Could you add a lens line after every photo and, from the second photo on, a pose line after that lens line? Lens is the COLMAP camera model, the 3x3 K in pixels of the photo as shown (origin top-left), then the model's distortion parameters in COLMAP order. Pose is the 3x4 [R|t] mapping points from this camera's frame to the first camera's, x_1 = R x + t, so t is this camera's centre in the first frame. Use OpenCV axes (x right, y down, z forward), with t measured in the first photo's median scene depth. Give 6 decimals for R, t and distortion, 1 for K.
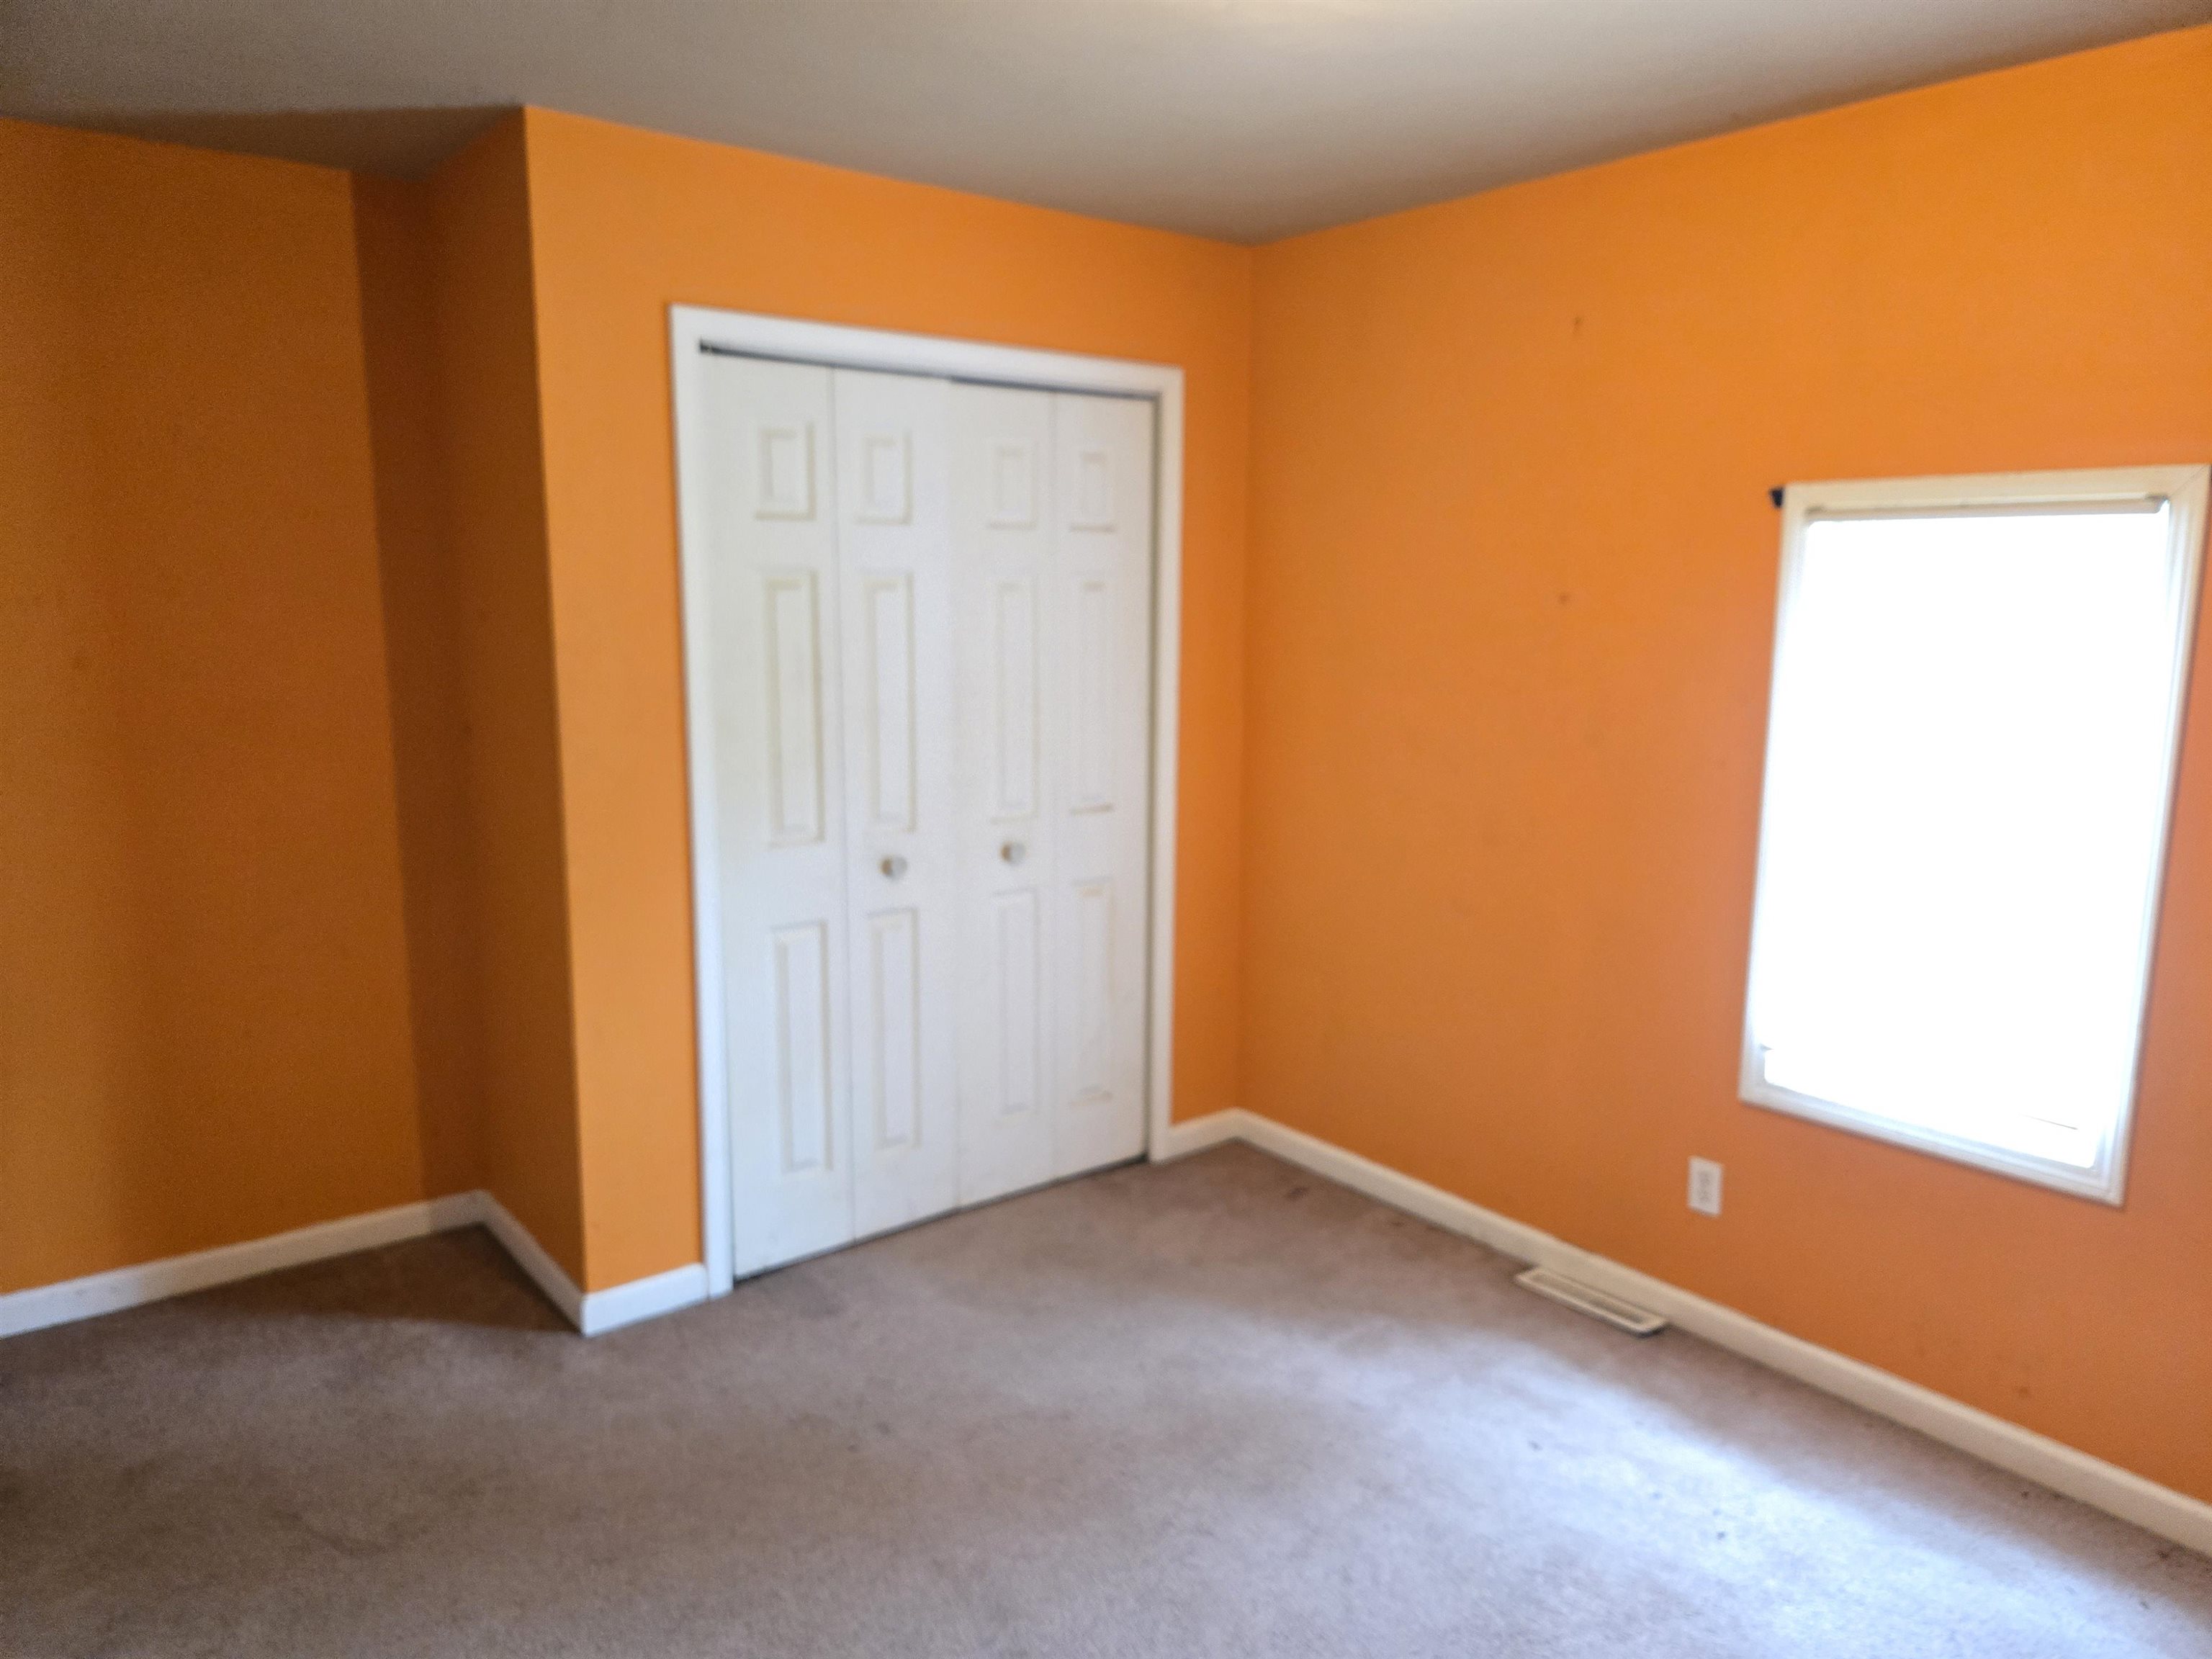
lens RADIAL K [[1477.1, 0, 1126.7], [0, 1477.1, 836.2], [0, 0, 1]] dist [0.078381, -0.065285]
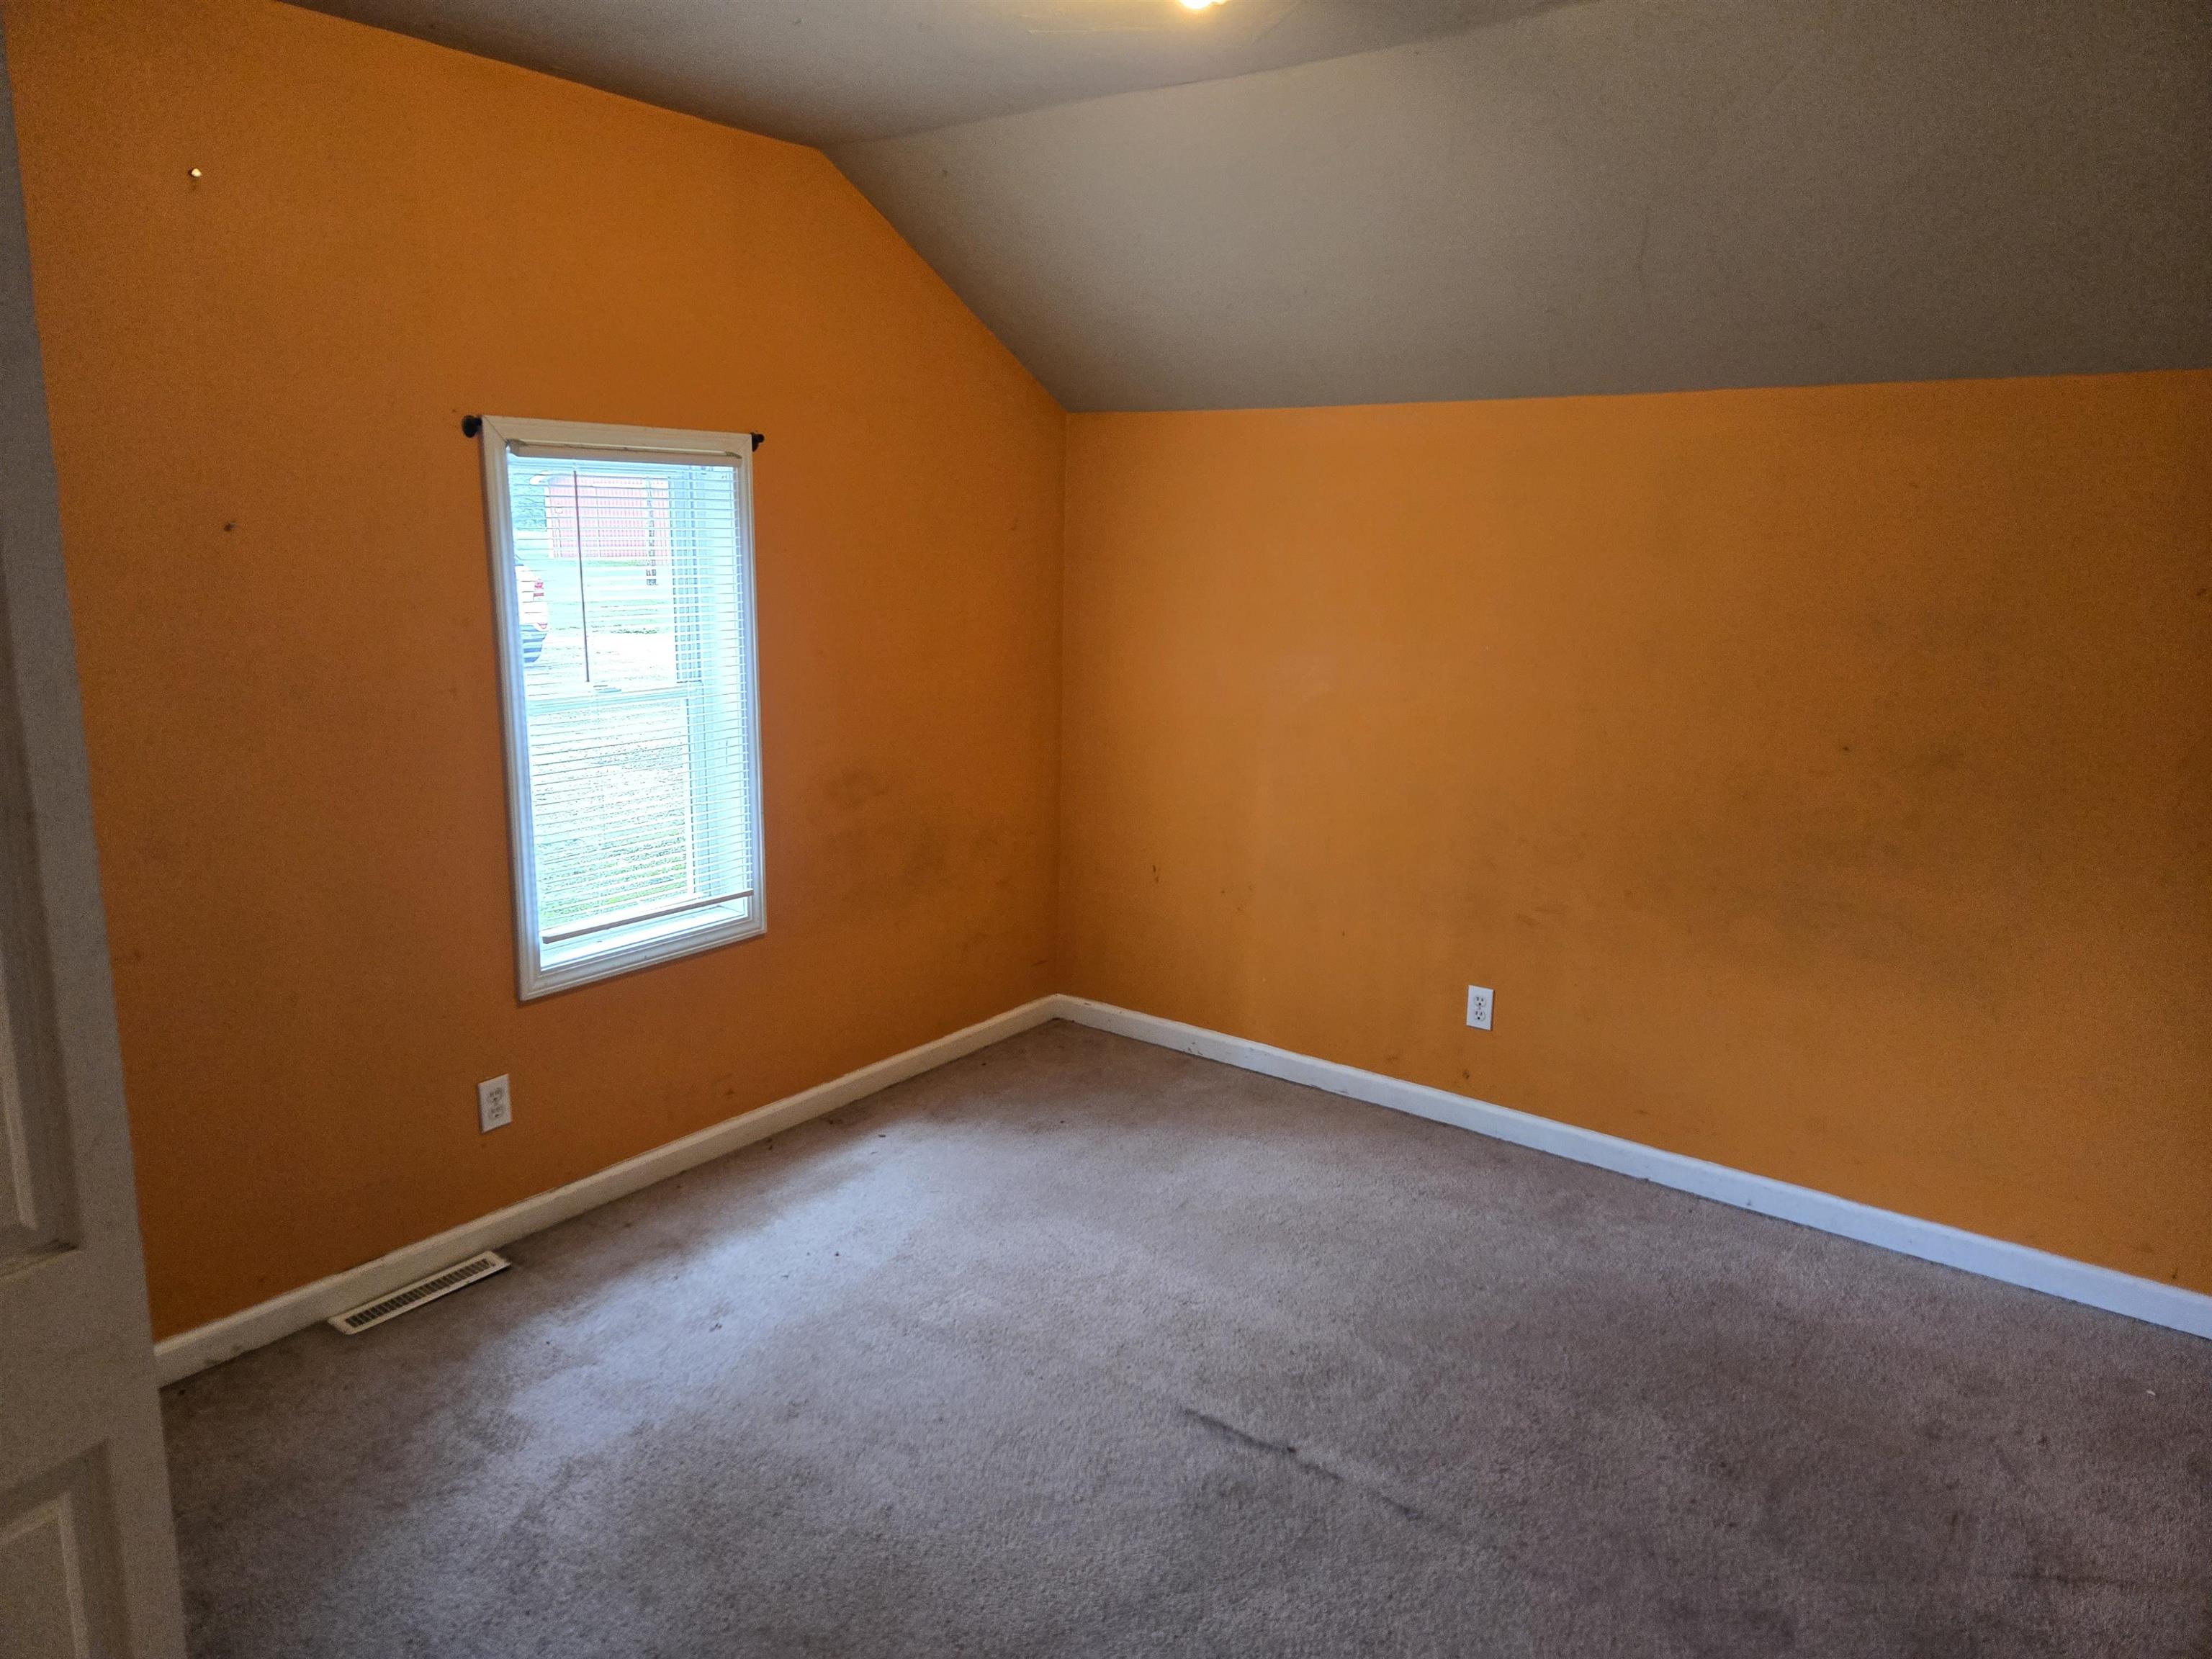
lens RADIAL K [[1477.1, 0, 1101.8], [0, 1477.1, 817.0], [0, 0, 1]] dist [0.078381, -0.065285]
pose [[-0.240615, -0.214858, 0.946541, -0.623550], [0.135182, 0.958269, 0.251884, -0.151242], [-0.961161, 0.188562, -0.201529, 0.750221]]
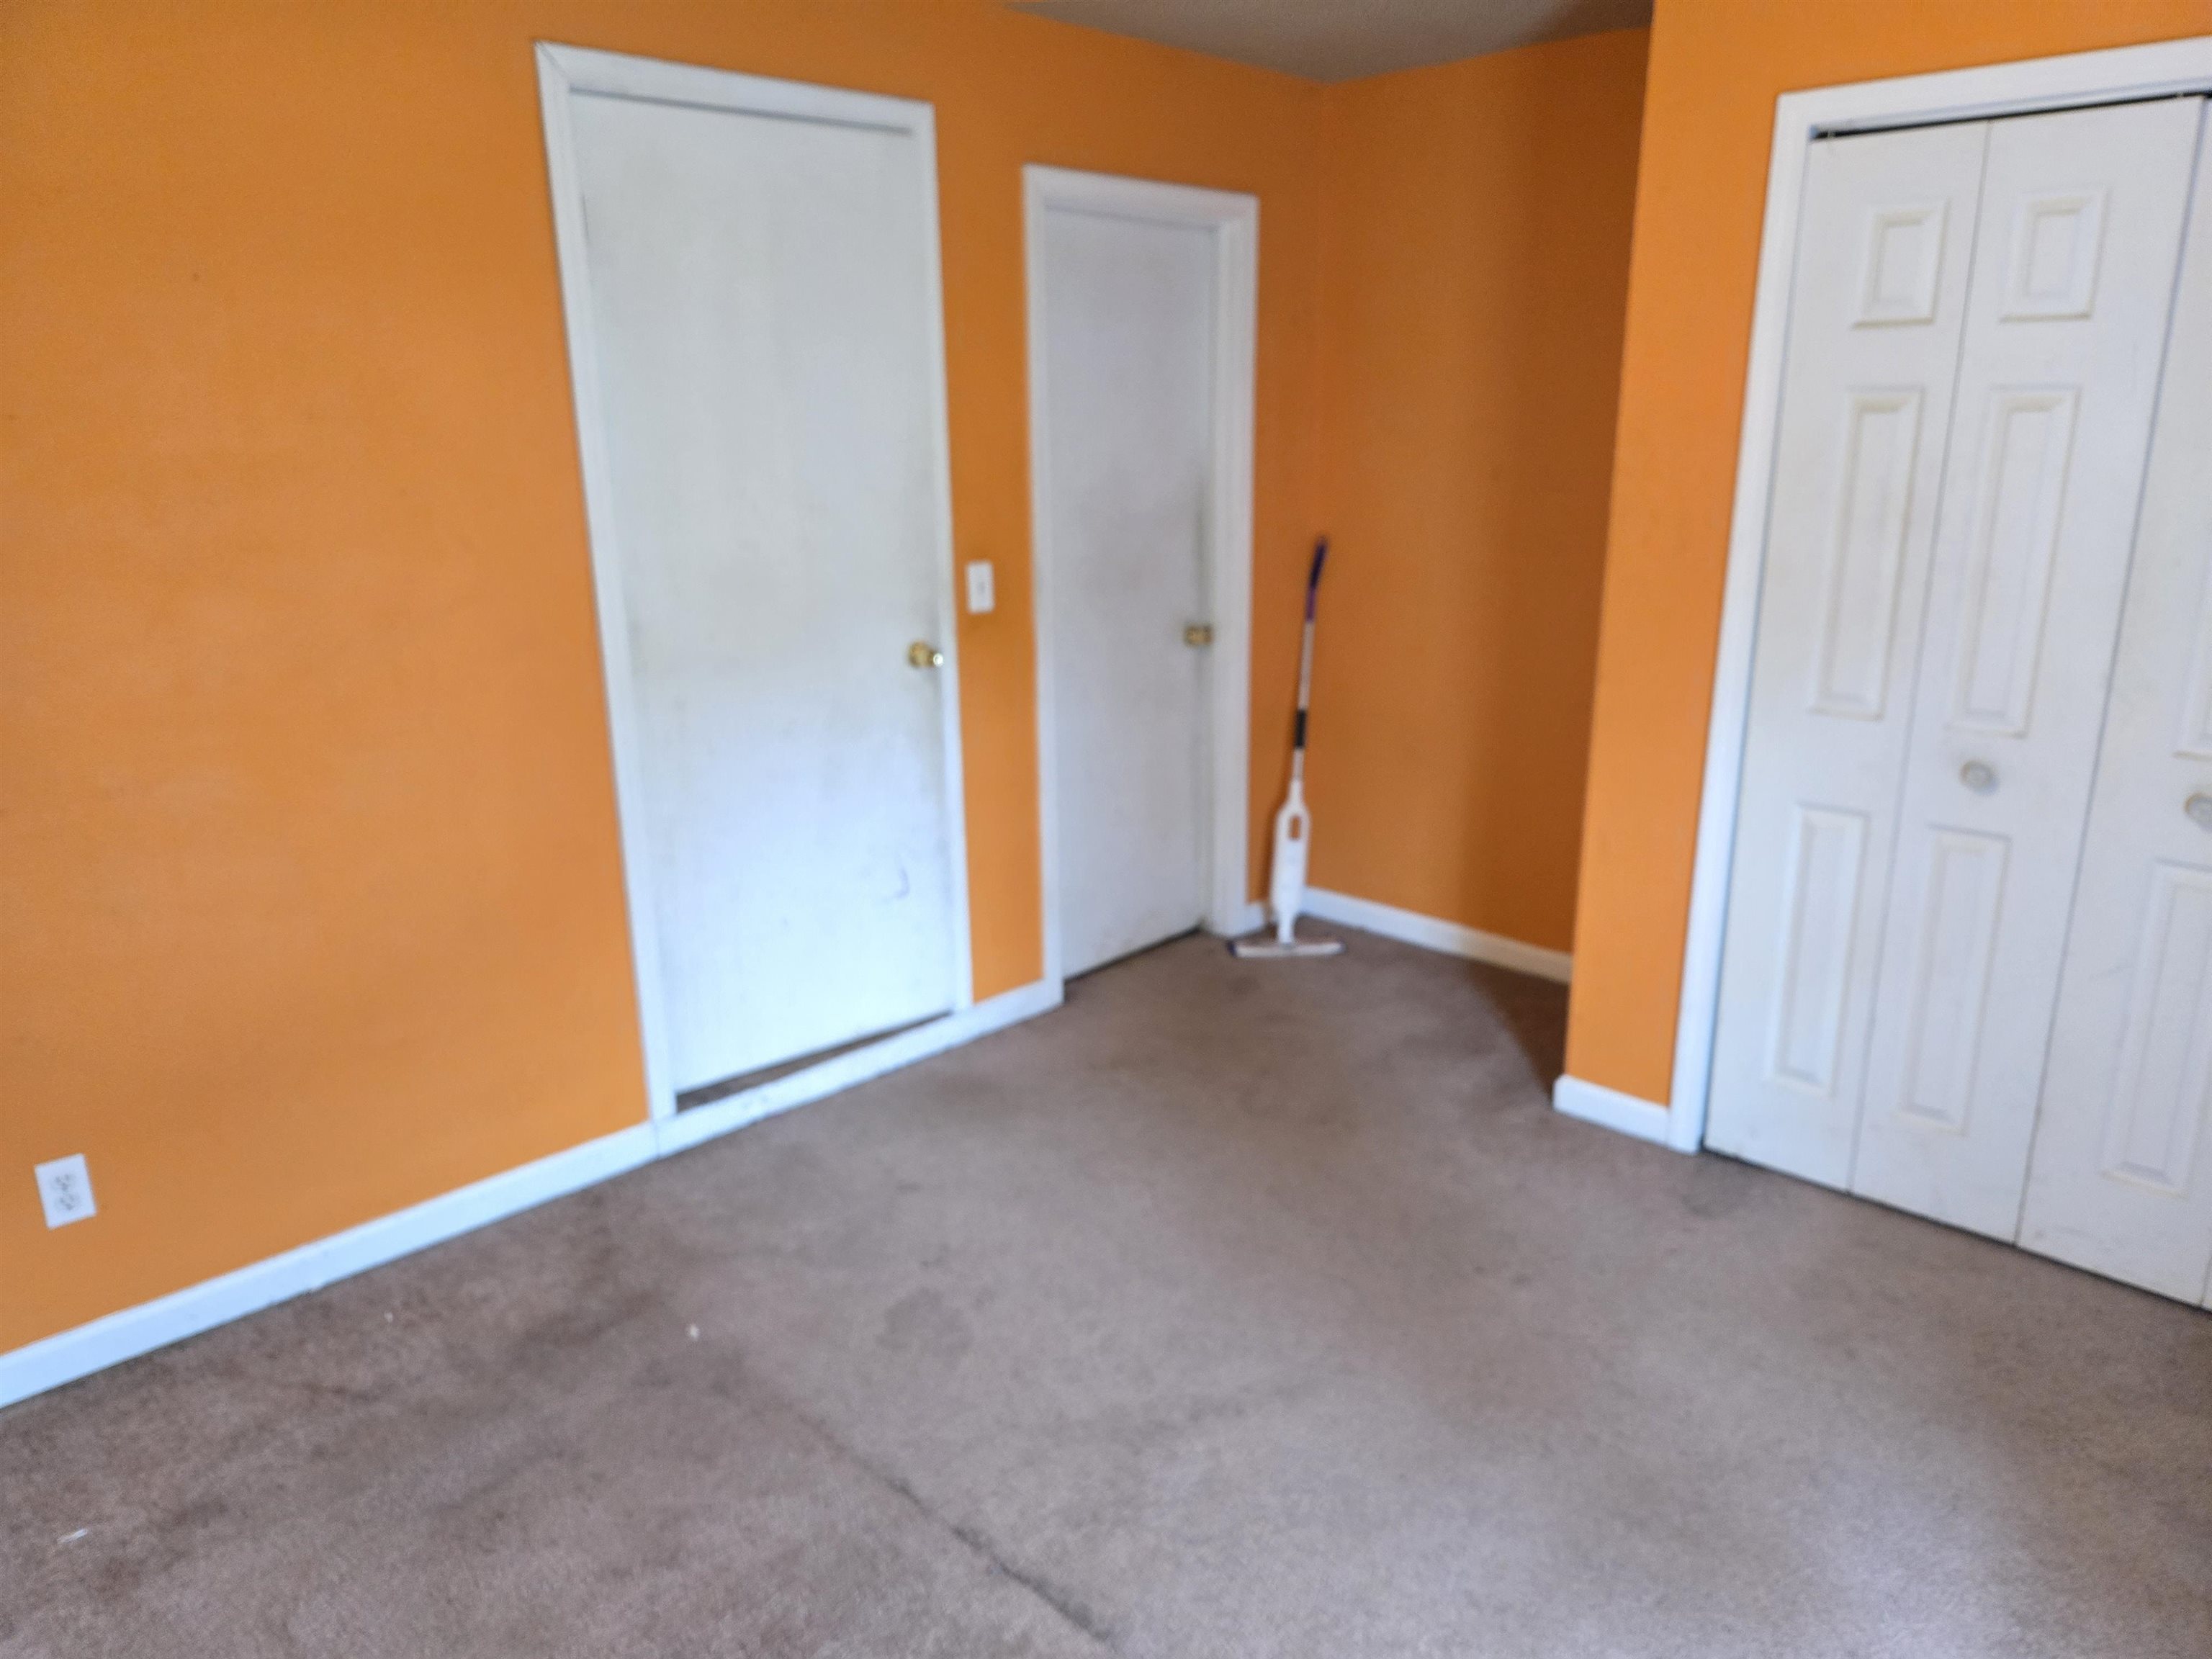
lens RADIAL K [[1477.1, 0, 1124.5], [0, 1477.1, 817.1], [0, 0, 1]] dist [0.078381, -0.065285]
pose [[0.153225, 0.255004, -0.954723, 0.578808], [-0.160093, 0.959774, 0.230659, -0.074398], [0.975137, 0.117502, 0.187886, 0.452758]]
